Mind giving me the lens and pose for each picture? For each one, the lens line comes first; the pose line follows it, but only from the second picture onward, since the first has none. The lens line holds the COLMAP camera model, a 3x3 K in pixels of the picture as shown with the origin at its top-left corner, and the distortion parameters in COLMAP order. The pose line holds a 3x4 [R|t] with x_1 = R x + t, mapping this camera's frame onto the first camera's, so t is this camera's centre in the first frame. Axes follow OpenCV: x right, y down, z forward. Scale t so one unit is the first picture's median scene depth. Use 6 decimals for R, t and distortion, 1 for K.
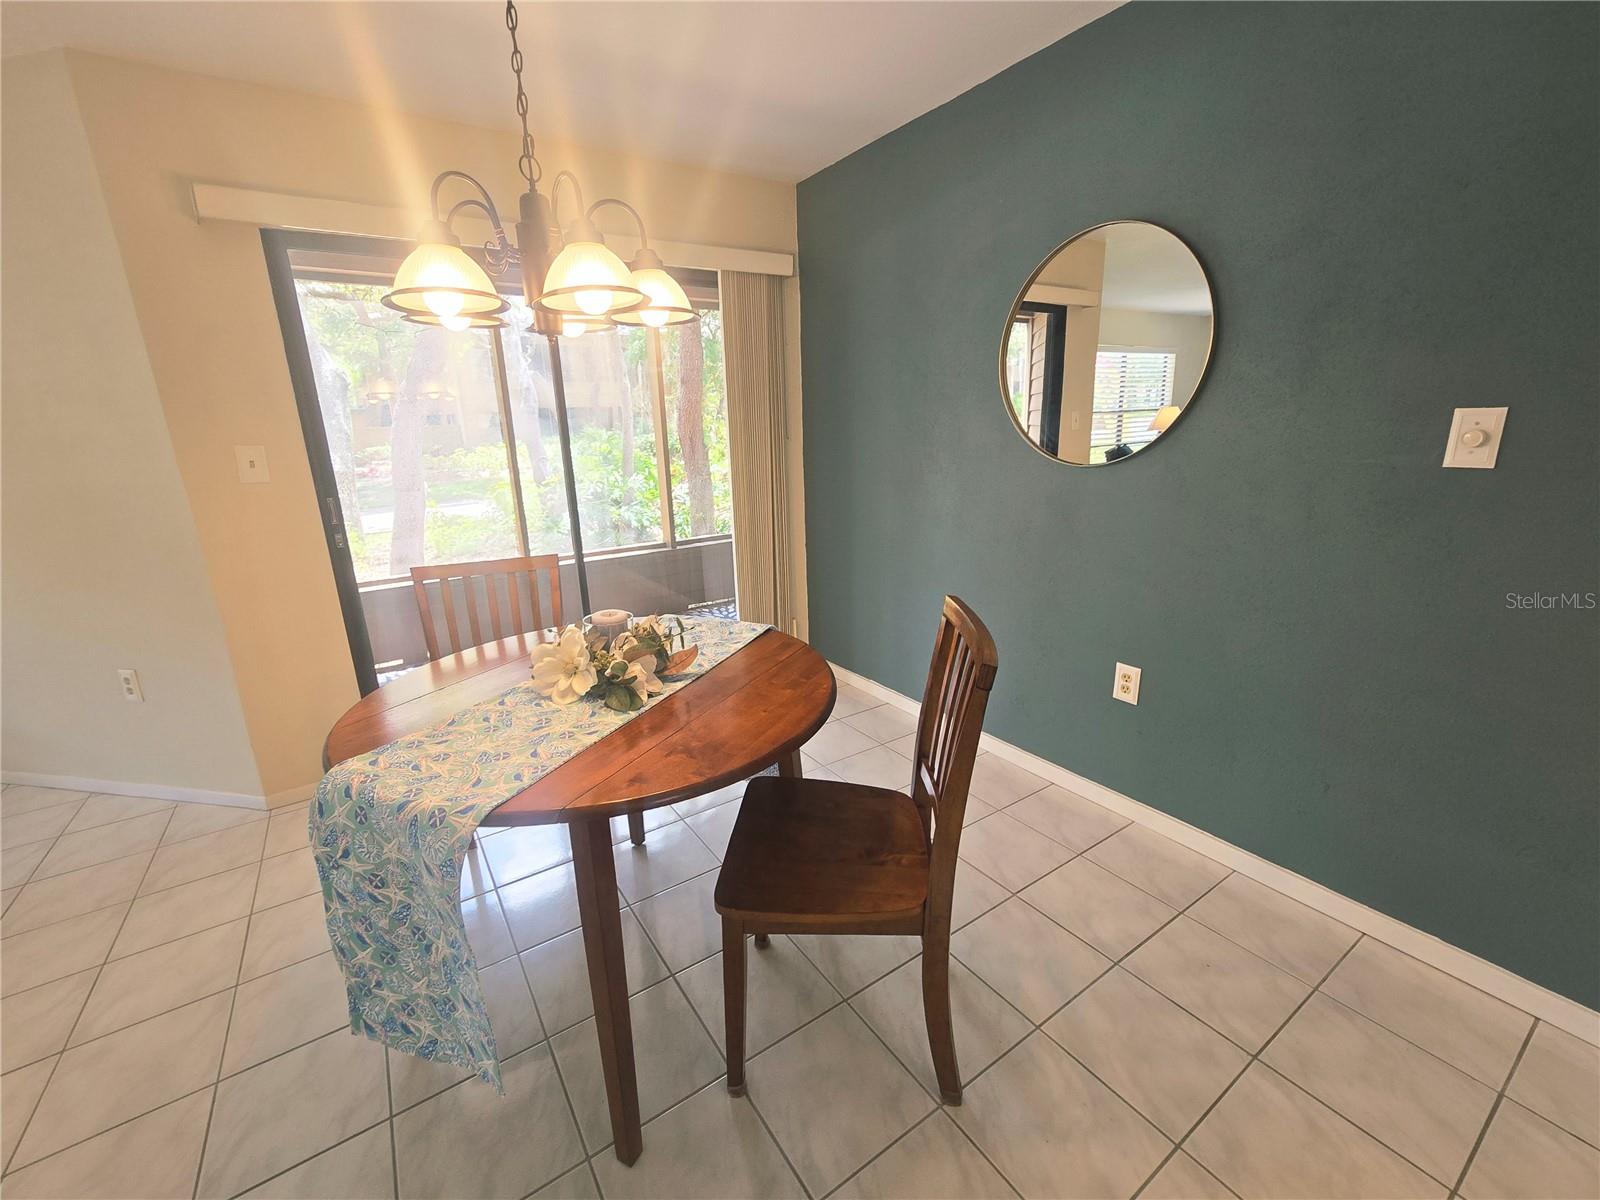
lens RADIAL K [[662.8, 0, 788.8], [0, 662.8, 599.4], [0, 0, 1]] dist [-0.001308, 0.000528]
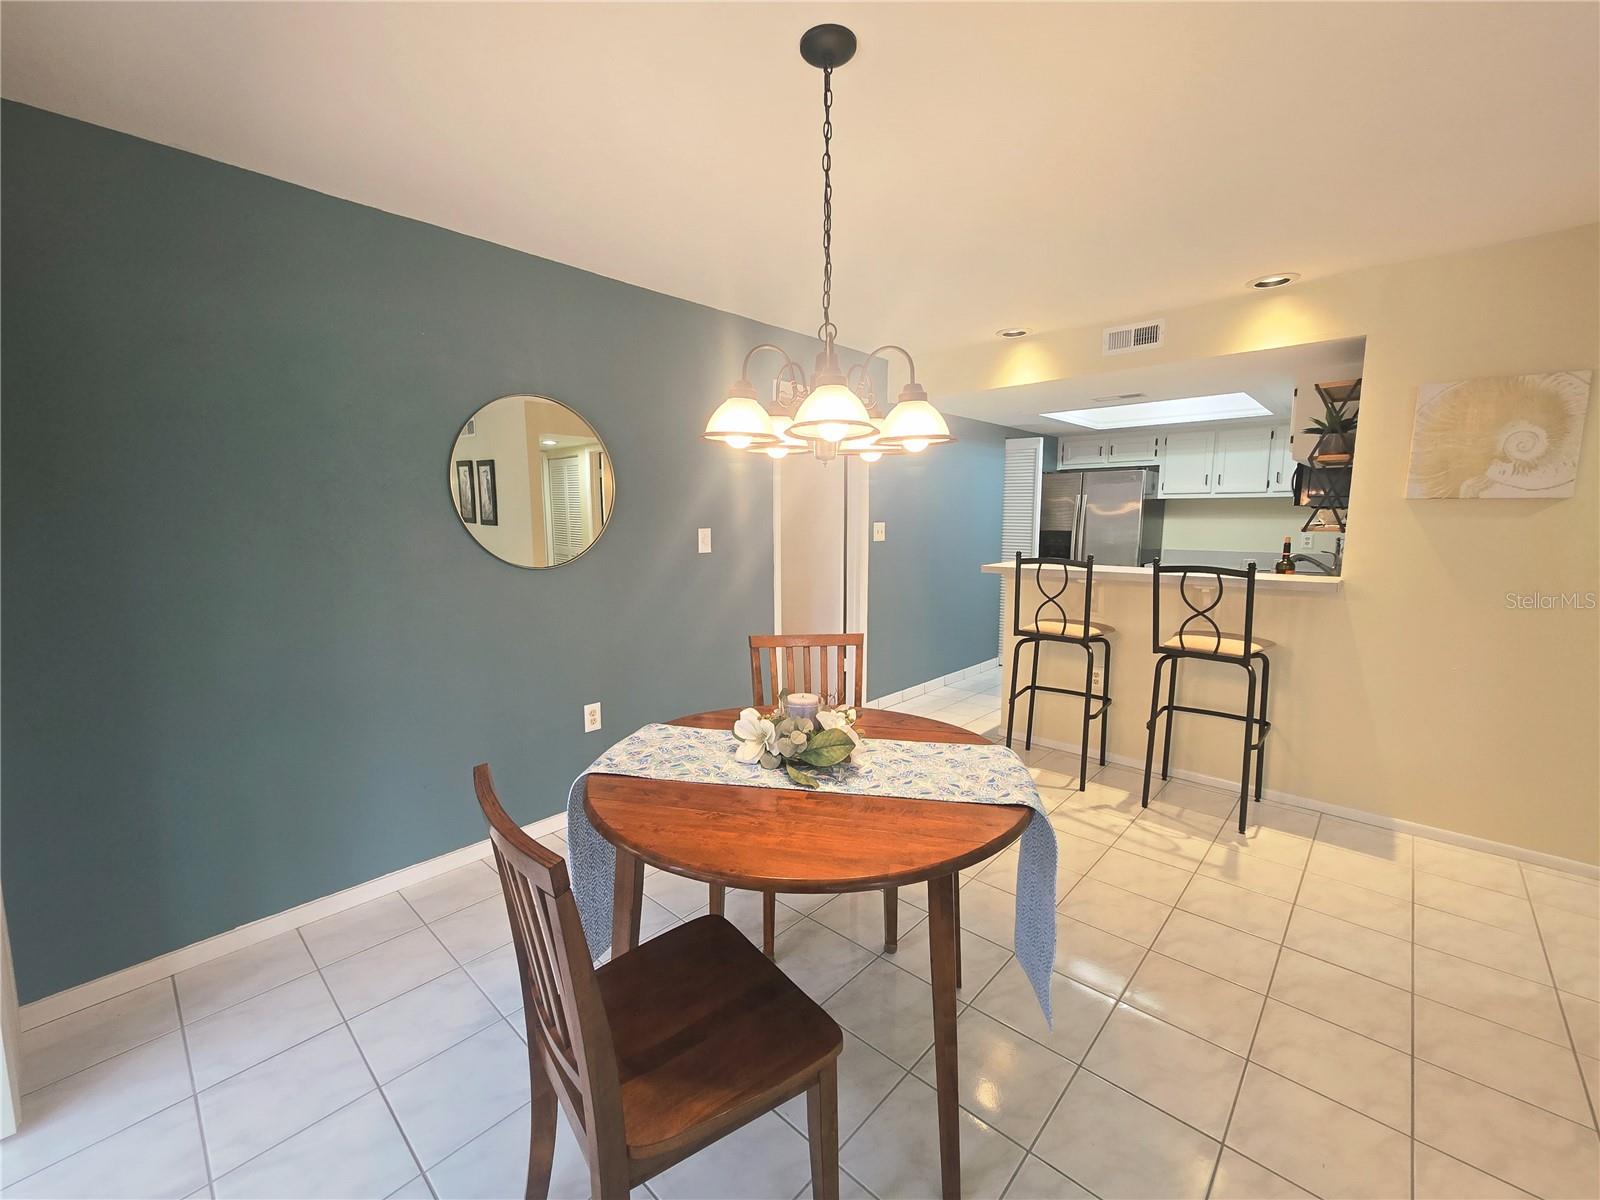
lens RADIAL K [[662.8, 0, 788.8], [0, 662.8, 599.4], [0, 0, 1]] dist [-0.001308, 0.000528]
pose [[-0.237240, -0.089871, 0.967285, -1.523577], [0.264602, 0.952086, 0.153356, -0.356551], [-0.934721, 0.292328, -0.202093, 1.369728]]
